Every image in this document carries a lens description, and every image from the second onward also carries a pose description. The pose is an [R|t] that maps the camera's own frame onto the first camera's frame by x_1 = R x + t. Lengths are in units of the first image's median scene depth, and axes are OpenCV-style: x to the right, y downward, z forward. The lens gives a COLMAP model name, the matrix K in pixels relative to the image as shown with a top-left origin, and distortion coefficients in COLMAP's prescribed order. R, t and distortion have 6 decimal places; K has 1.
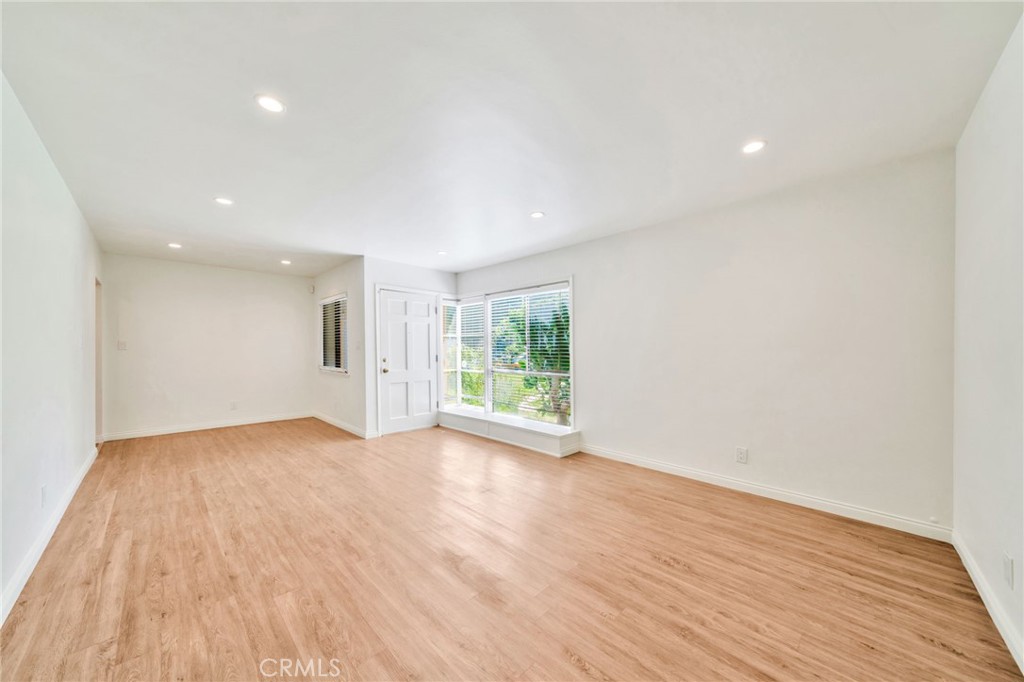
lens RADIAL K [[350.9, 0, 508.0], [0, 350.9, 345.4], [0, 0, 1]] dist [-0.001859, -0.000105]
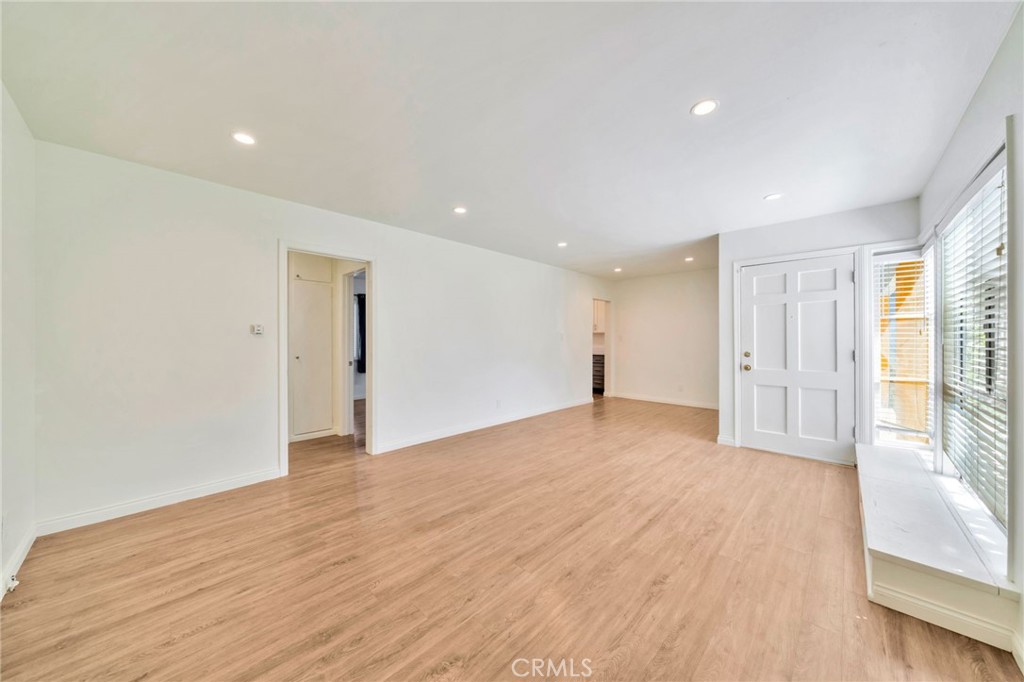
lens RADIAL K [[350.9, 0, 508.0], [0, 350.9, 345.4], [0, 0, 1]] dist [-0.001859, -0.000105]
pose [[0.017524, 0.014323, -0.999744, 0.800355], [0.011186, 0.999832, 0.014521, 0.007038], [0.999784, -0.011437, 0.017361, 0.818295]]
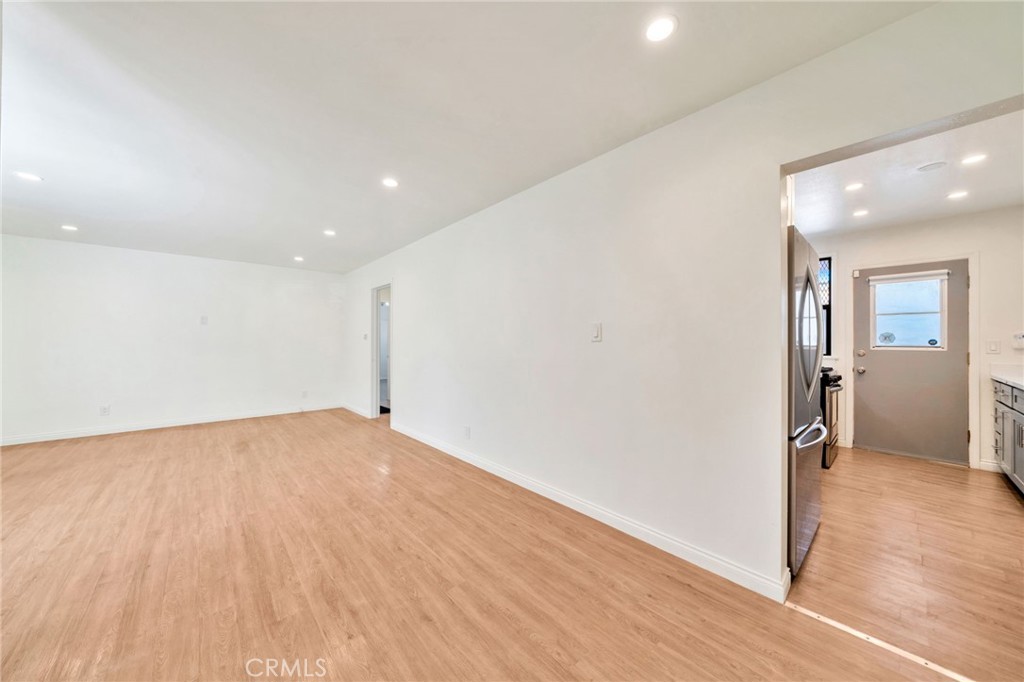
lens RADIAL K [[361.0, 0, 506.2], [0, 361.0, 341.7], [0, 0, 1]] dist [-0.002252, 0.000112]
pose [[-0.996733, 0.000780, 0.080767, -1.309440], [-0.000119, 0.999938, -0.011128, 0.023392], [-0.080771, -0.011102, -0.996671, 2.120166]]
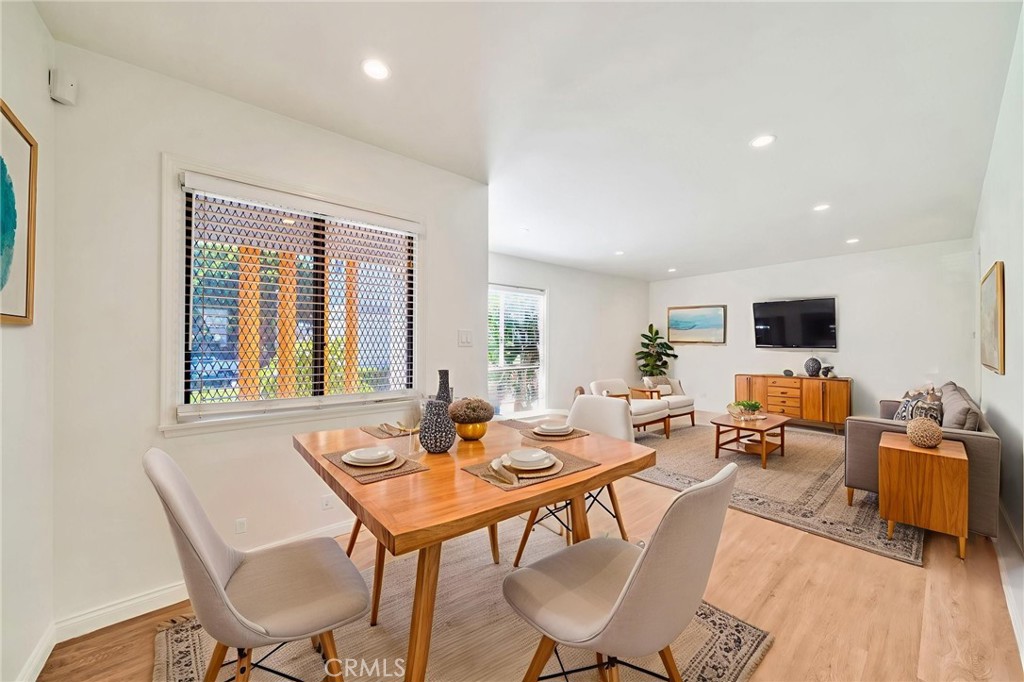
lens RADIAL K [[361.0, 0, 506.2], [0, 361.0, 341.7], [0, 0, 1]] dist [-0.002252, 0.000112]
pose [[0.102925, 0.008867, 0.994650, -1.768683], [-0.008111, 0.999935, -0.008075, 0.015591], [-0.994656, -0.007236, 0.102990, 1.601651]]
